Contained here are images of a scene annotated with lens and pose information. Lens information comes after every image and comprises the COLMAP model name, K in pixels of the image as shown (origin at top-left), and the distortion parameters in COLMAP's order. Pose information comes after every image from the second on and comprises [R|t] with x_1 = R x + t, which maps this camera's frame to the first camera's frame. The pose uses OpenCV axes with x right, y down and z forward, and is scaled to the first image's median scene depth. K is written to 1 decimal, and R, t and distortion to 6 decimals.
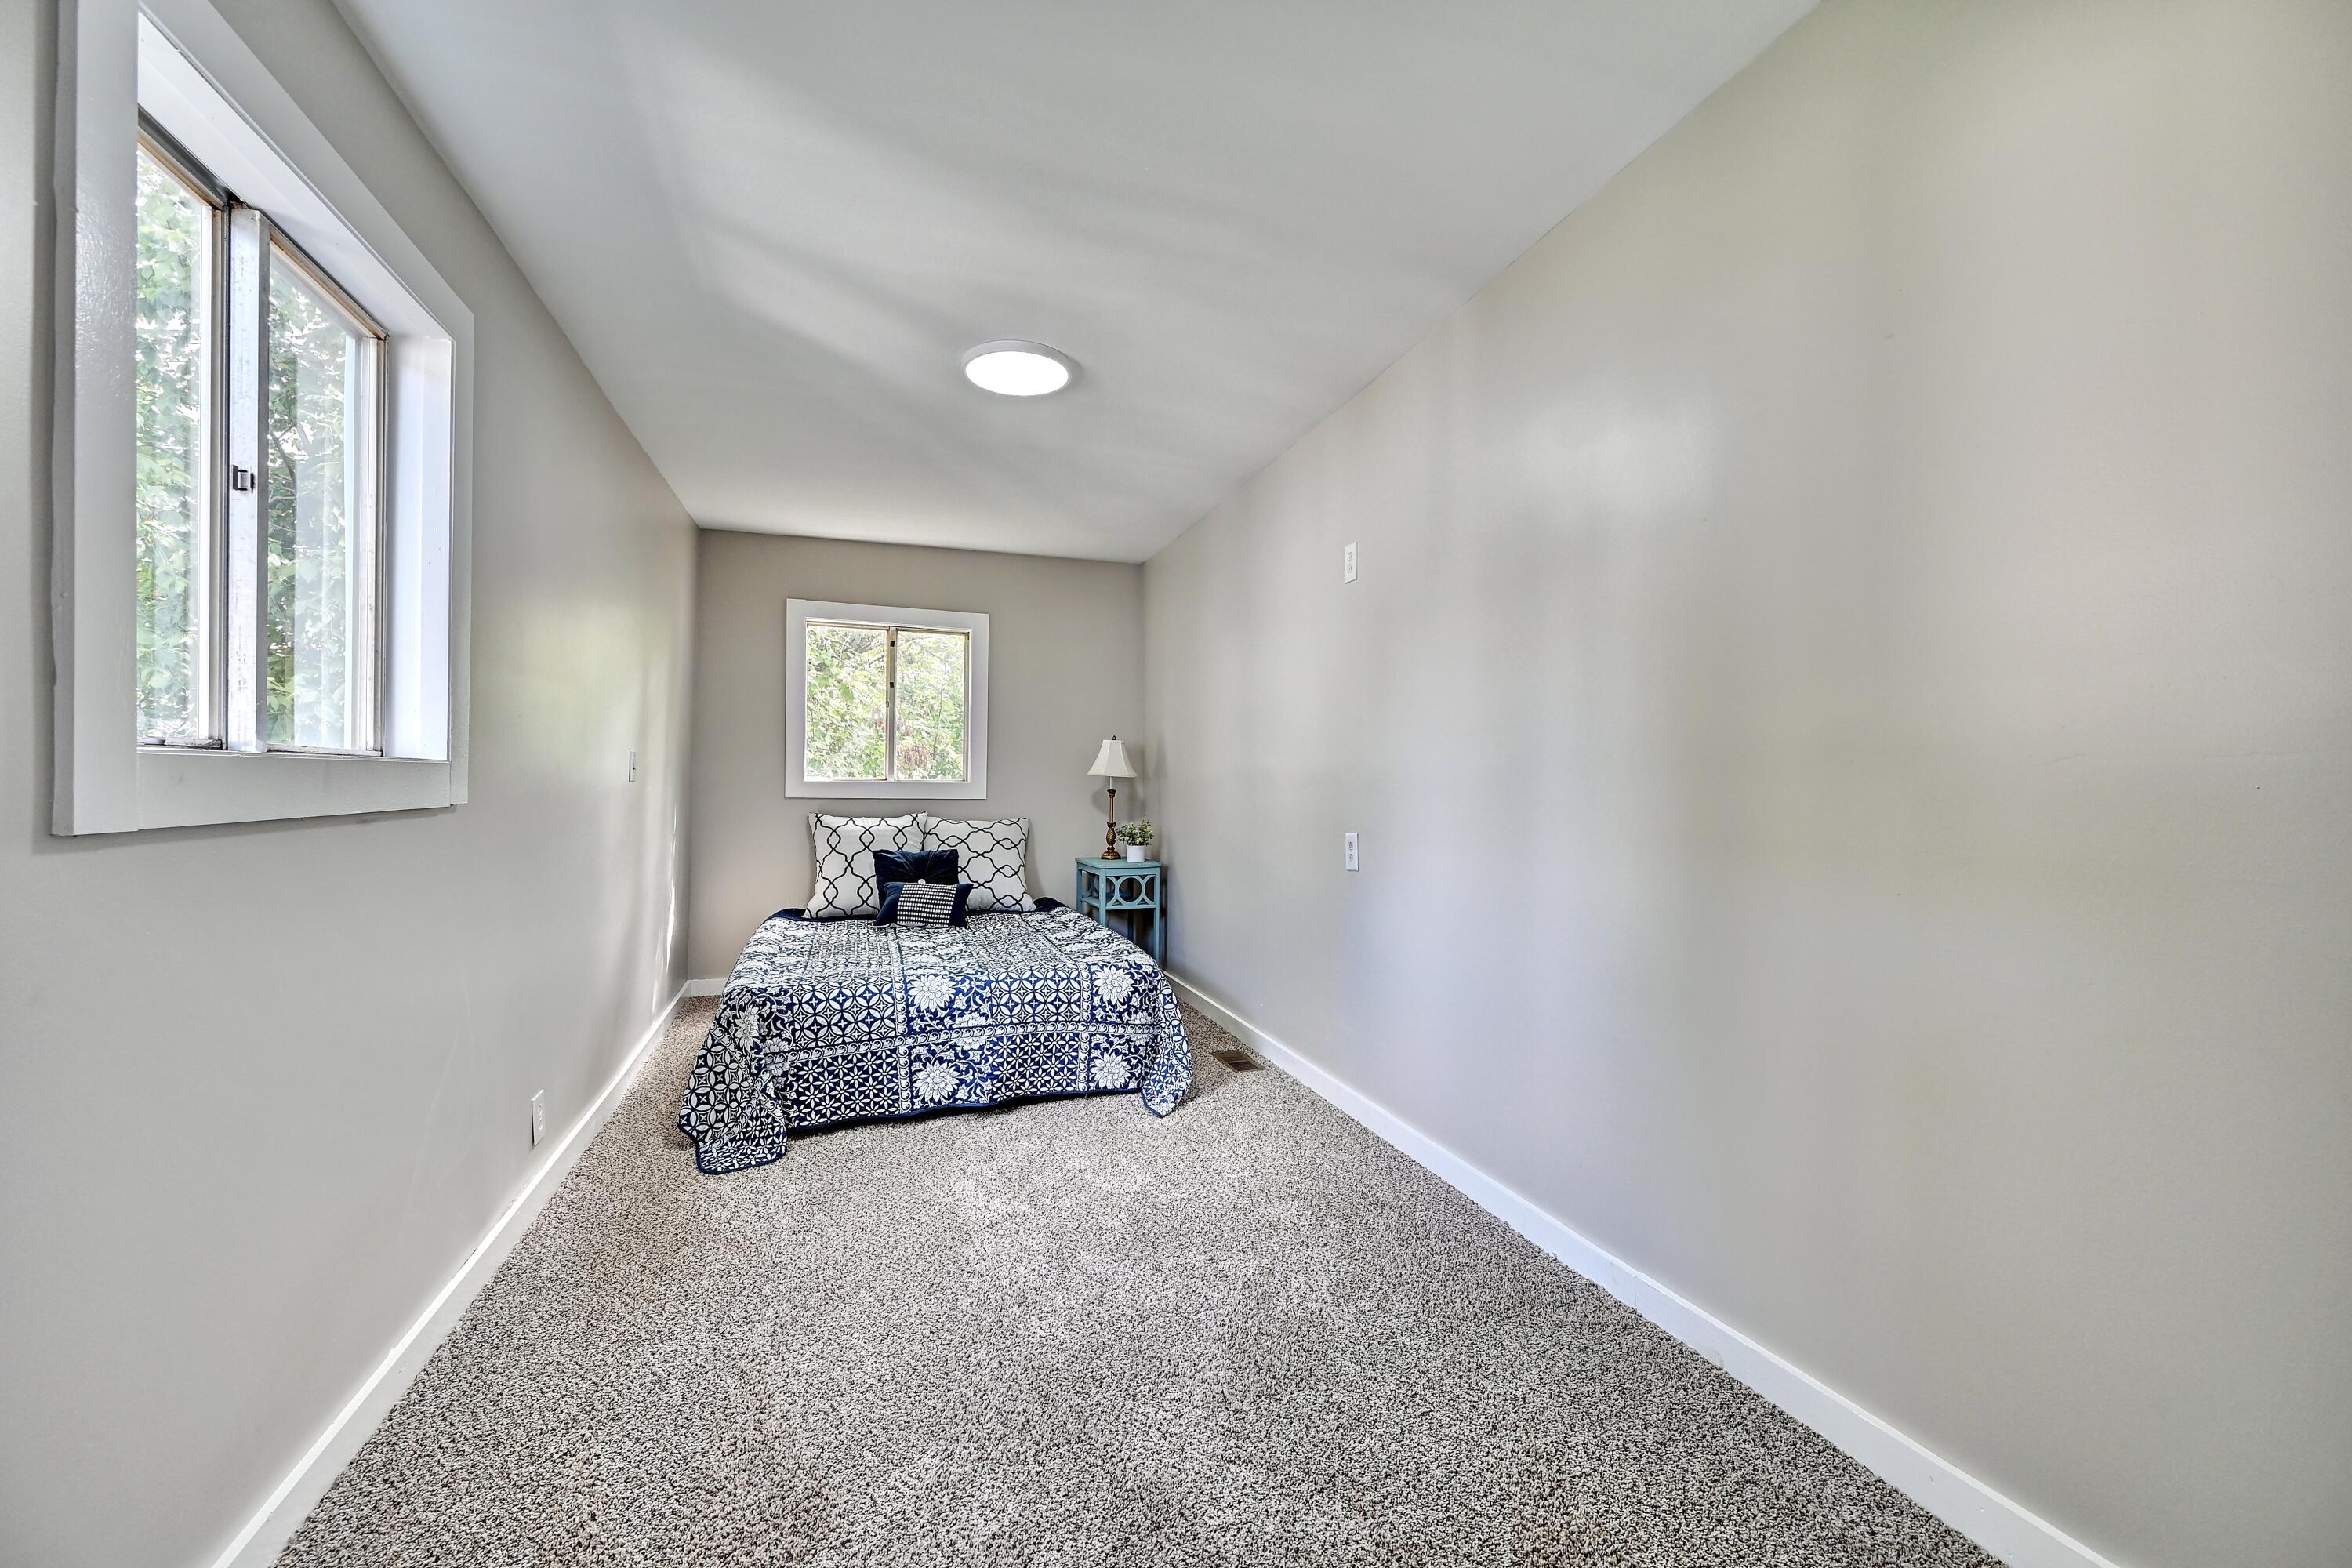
lens RADIAL K [[924.2, 0, 1178.0], [0, 924.2, 778.8], [0, 0, 1]] dist [0.000231, -0.000113]
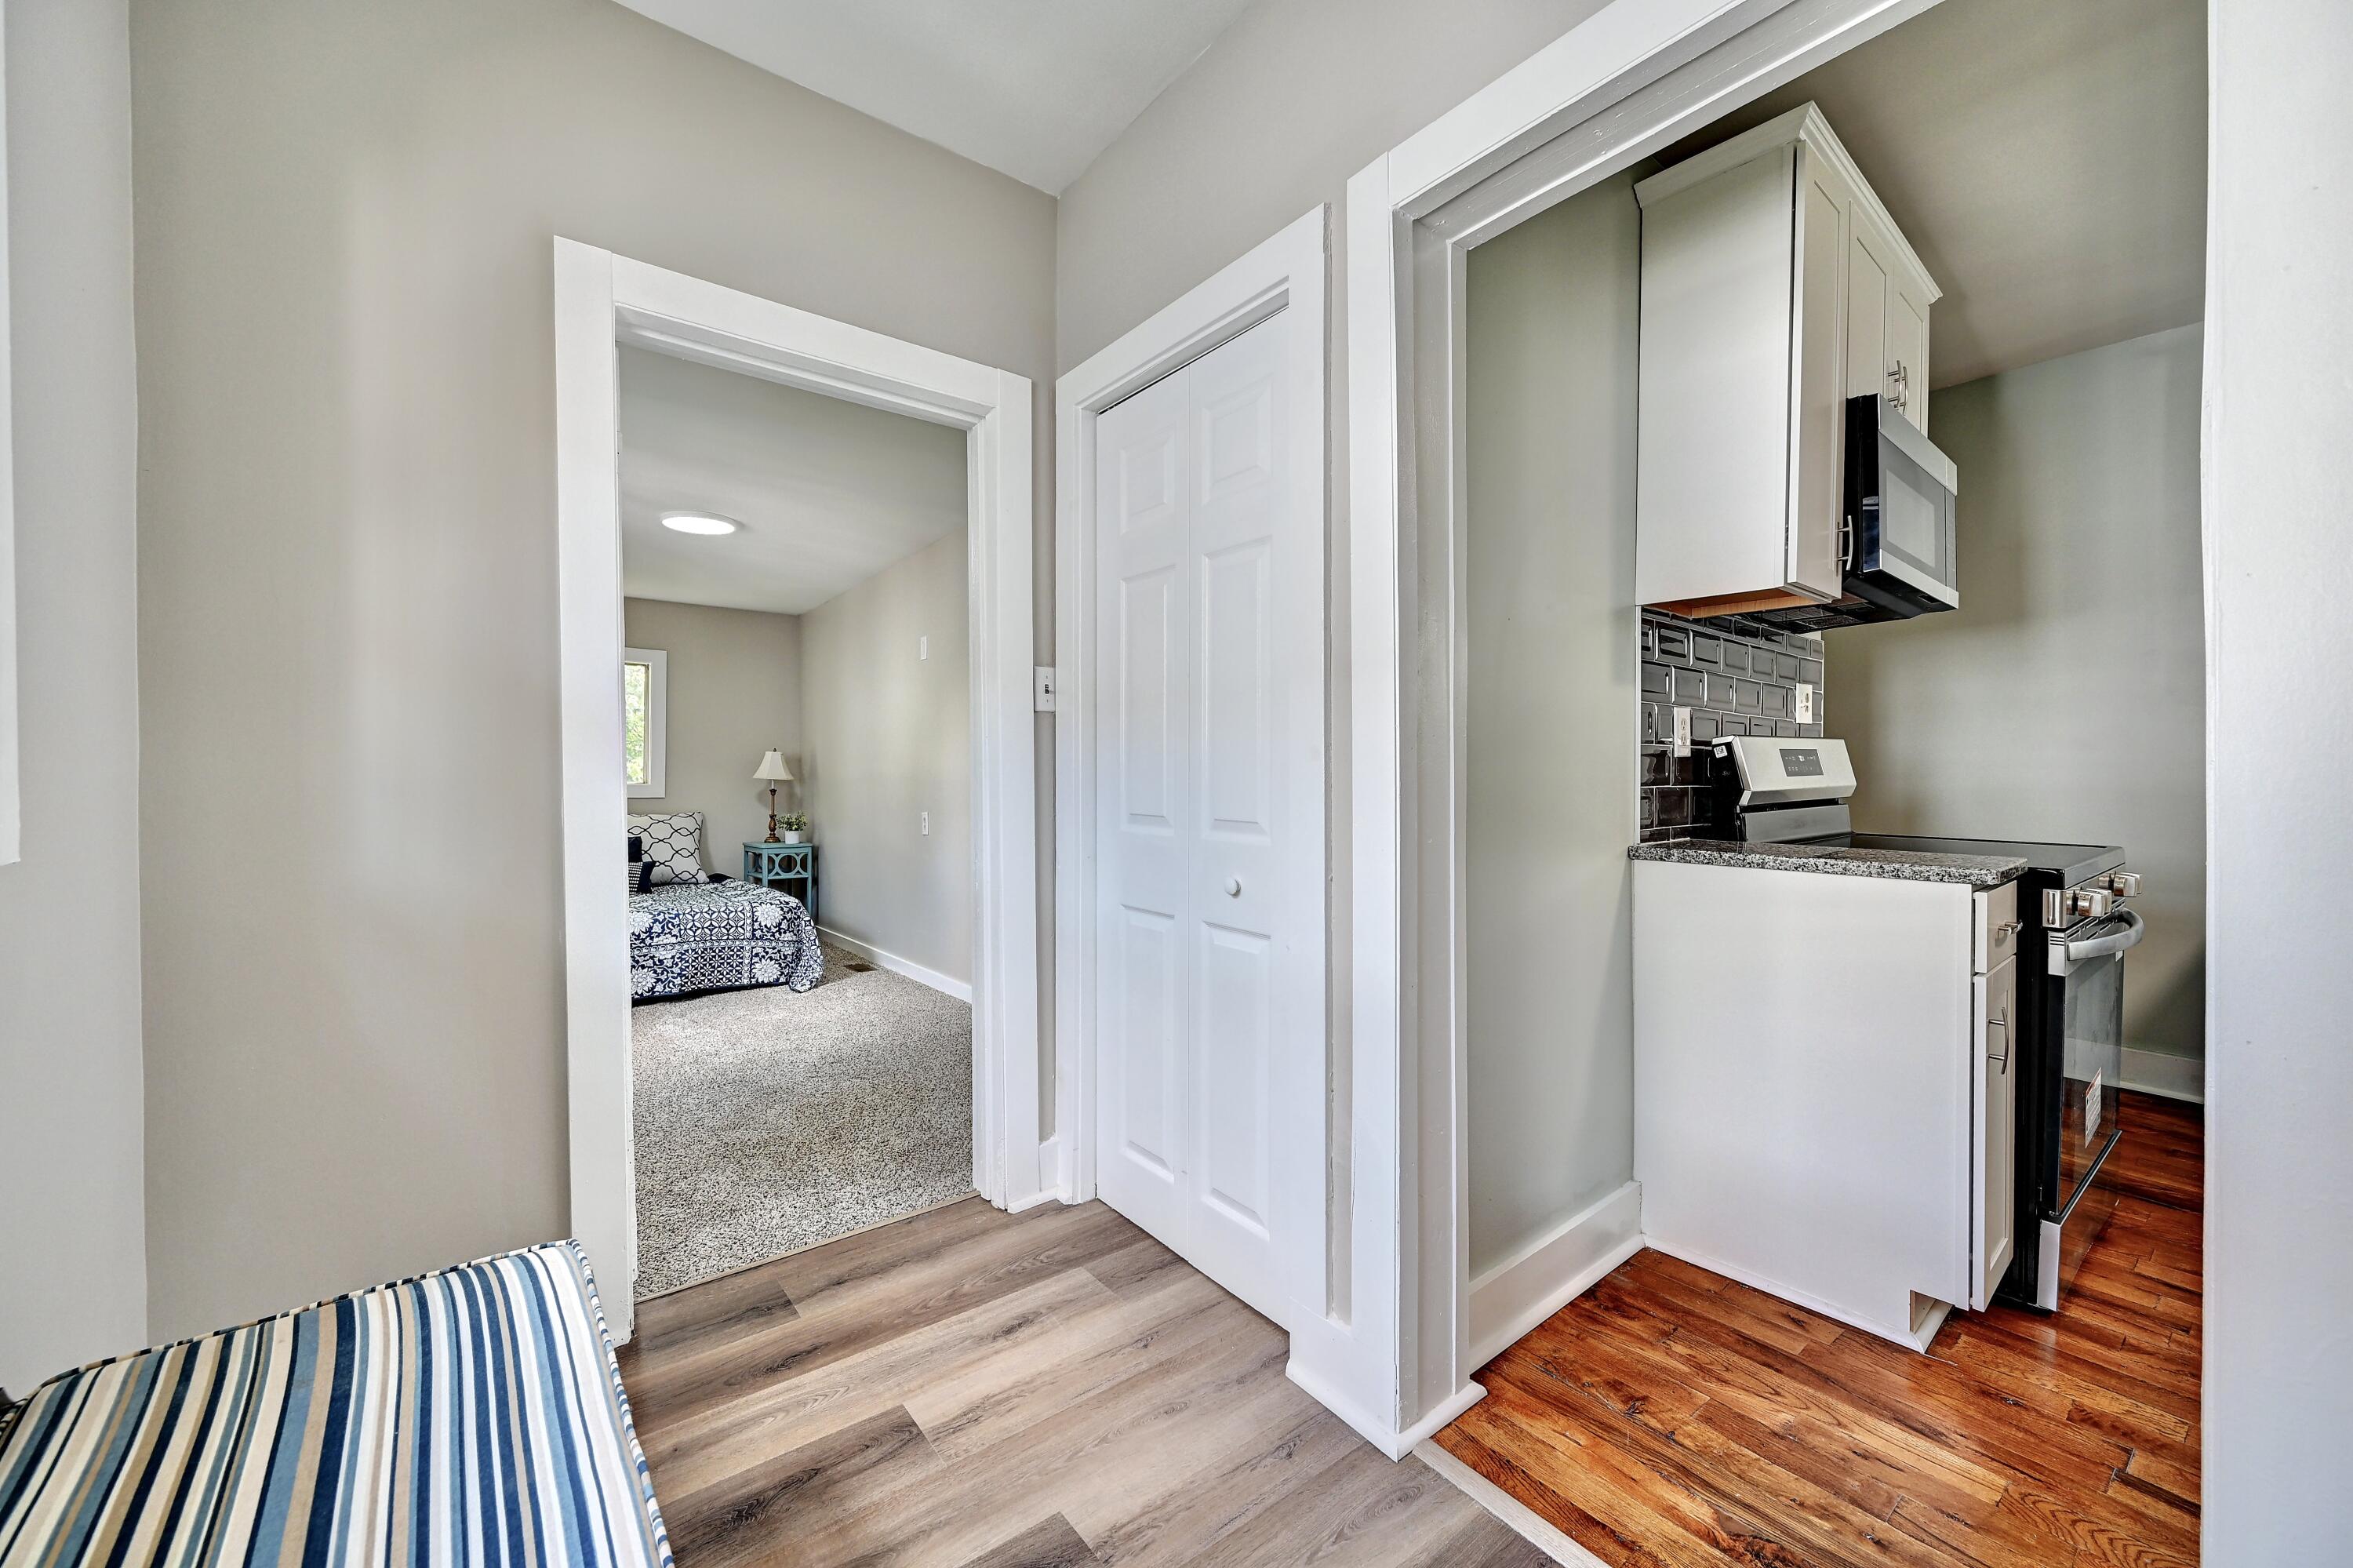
lens RADIAL K [[924.6, 0, 1182.9], [0, 924.6, 785.1], [0, 0, 1]] dist [0.000231, -0.000113]
pose [[0.946375, -0.004809, 0.323036, 0.059367], [0.003946, 0.999987, 0.003325, 0.003863], [-0.323047, -0.001872, 0.946381, -0.461657]]
